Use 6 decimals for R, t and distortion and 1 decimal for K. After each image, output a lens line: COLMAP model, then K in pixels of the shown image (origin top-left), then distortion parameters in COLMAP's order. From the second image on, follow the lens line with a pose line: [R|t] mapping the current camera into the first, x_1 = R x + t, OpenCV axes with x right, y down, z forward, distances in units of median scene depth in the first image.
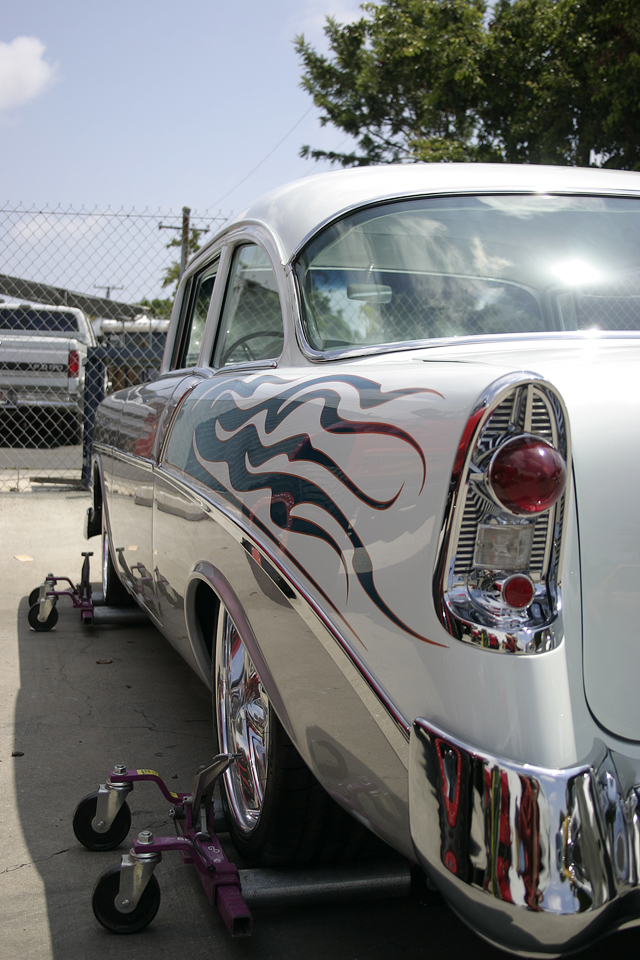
lens RADIAL K [[1264.8, 0, 320.0], [0, 1264.8, 480.0], [0, 0, 1]] dist [-0.028252, -0.039691]
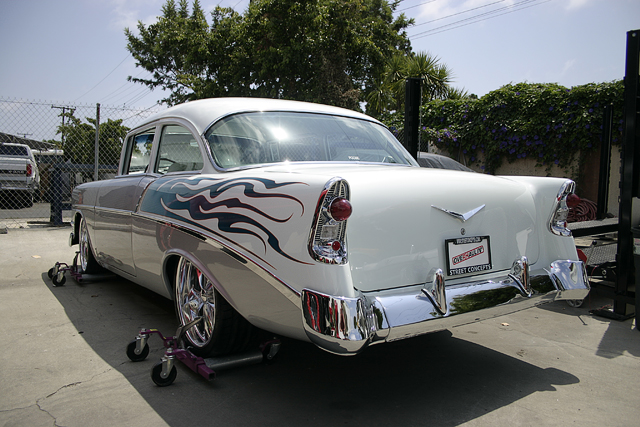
lens RADIAL K [[531.5, 0, 320.0], [0, 531.5, 213.5], [0, 0, 1]] dist [-0.059258, -0.000180]
pose [[0.939487, -0.026185, 0.341583, -0.330801], [0.029098, 0.999571, -0.003405, 0.010381], [-0.341348, 0.013139, 0.939845, -0.256217]]
